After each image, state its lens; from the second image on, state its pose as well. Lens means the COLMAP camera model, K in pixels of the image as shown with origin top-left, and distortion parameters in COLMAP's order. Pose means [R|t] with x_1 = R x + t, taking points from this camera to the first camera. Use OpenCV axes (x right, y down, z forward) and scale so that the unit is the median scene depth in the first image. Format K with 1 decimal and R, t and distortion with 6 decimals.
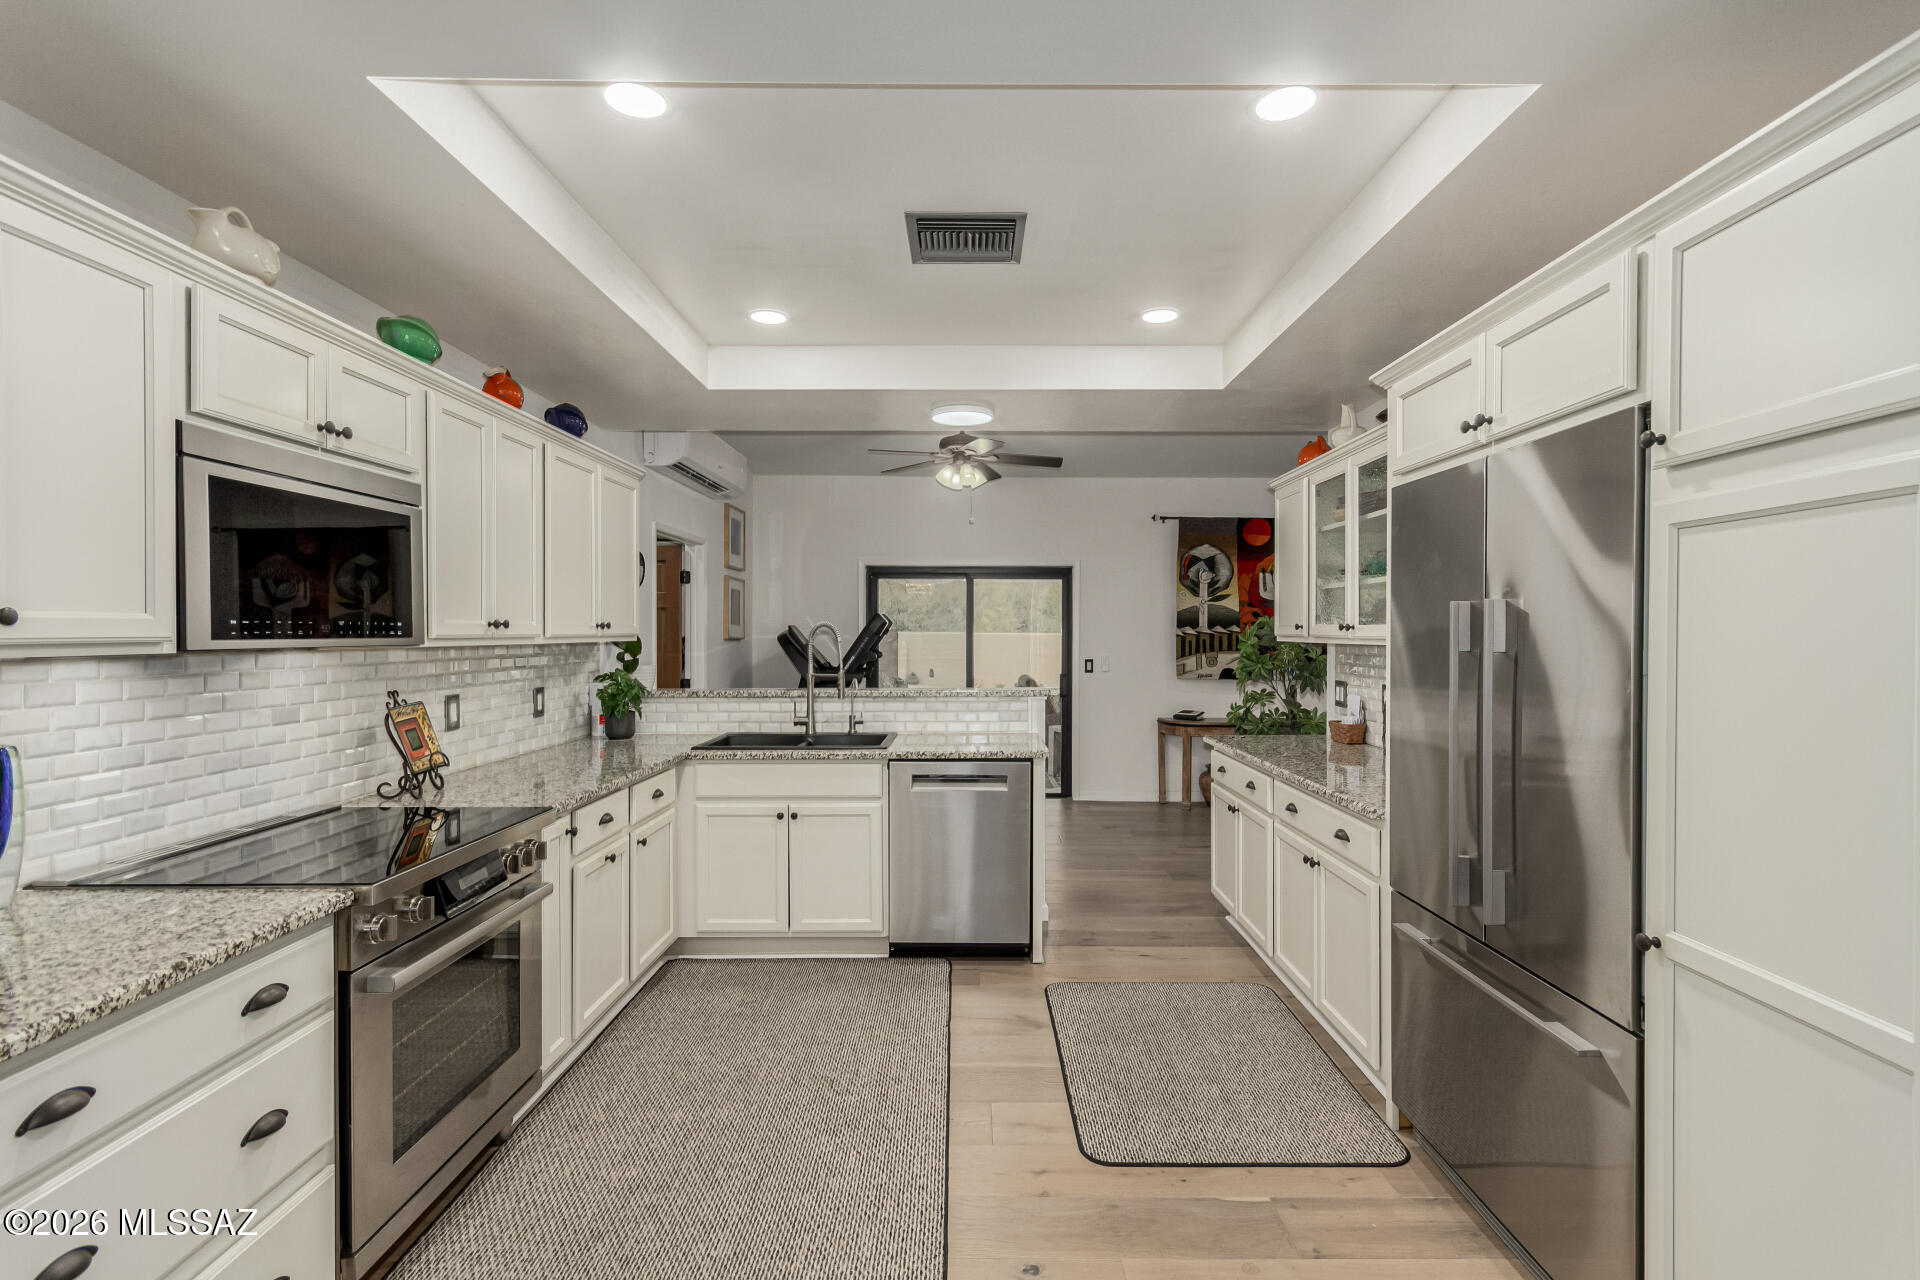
lens RADIAL K [[894.9, 0, 975.4], [0, 894.9, 643.2], [0, 0, 1]] dist [0.002979, -0.000411]
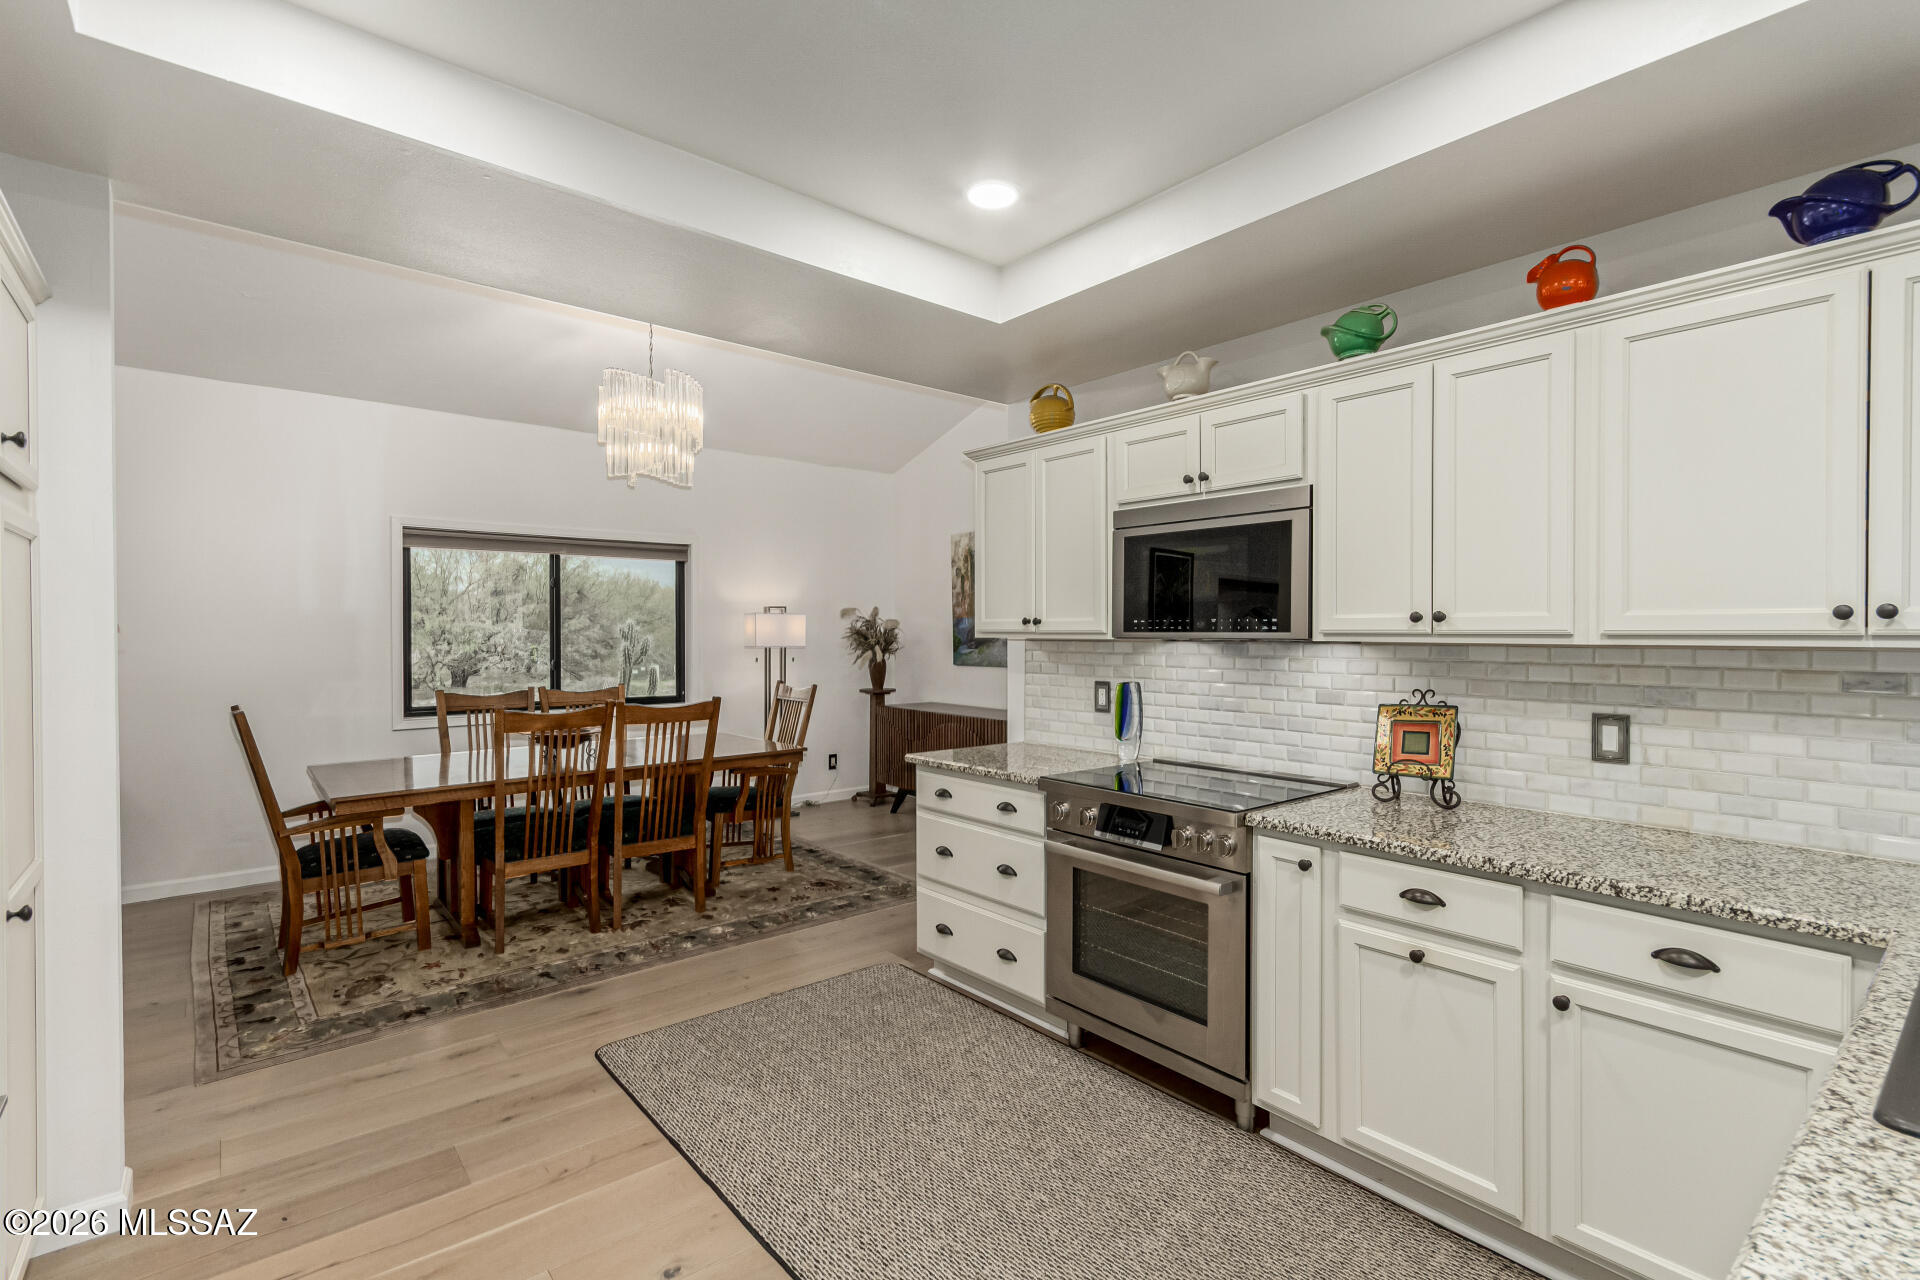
lens RADIAL K [[894.9, 0, 1000.5], [0, 894.9, 642.8], [0, 0, 1]] dist [0.002979, -0.000411]
pose [[-0.758460, 0.005996, -0.651692, 0.205925], [-0.011147, 0.999692, 0.022171, -0.008195], [0.651624, 0.024080, -0.758159, 0.956187]]
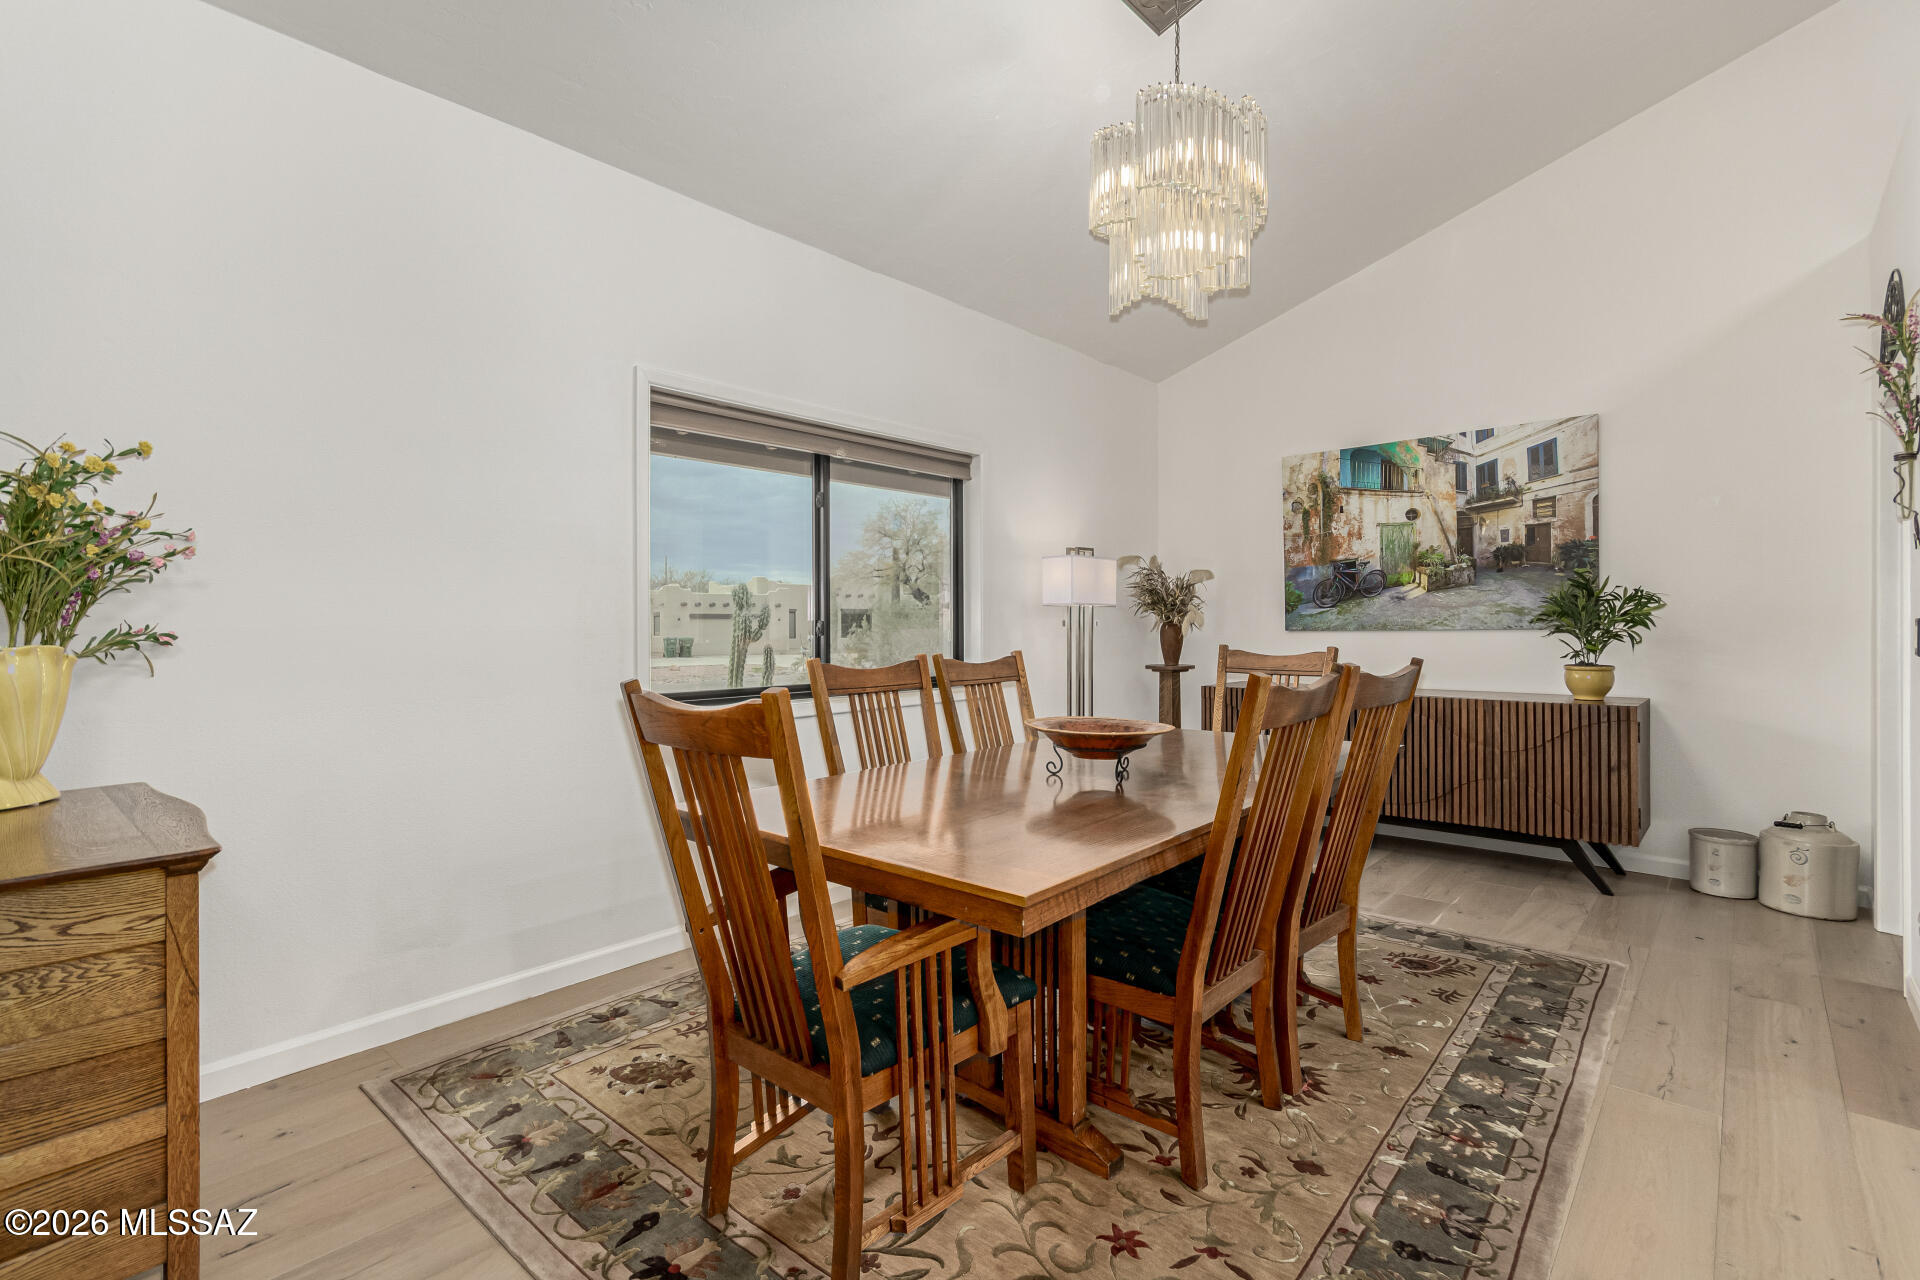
lens RADIAL K [[894.9, 0, 993.6], [0, 894.9, 627.8], [0, 0, 1]] dist [0.002979, -0.000411]
pose [[-0.654675, 0.005030, -0.755894, 0.406152], [-0.007597, 0.999884, 0.013233, 0.055568], [0.755873, 0.014406, -0.654560, 0.118667]]
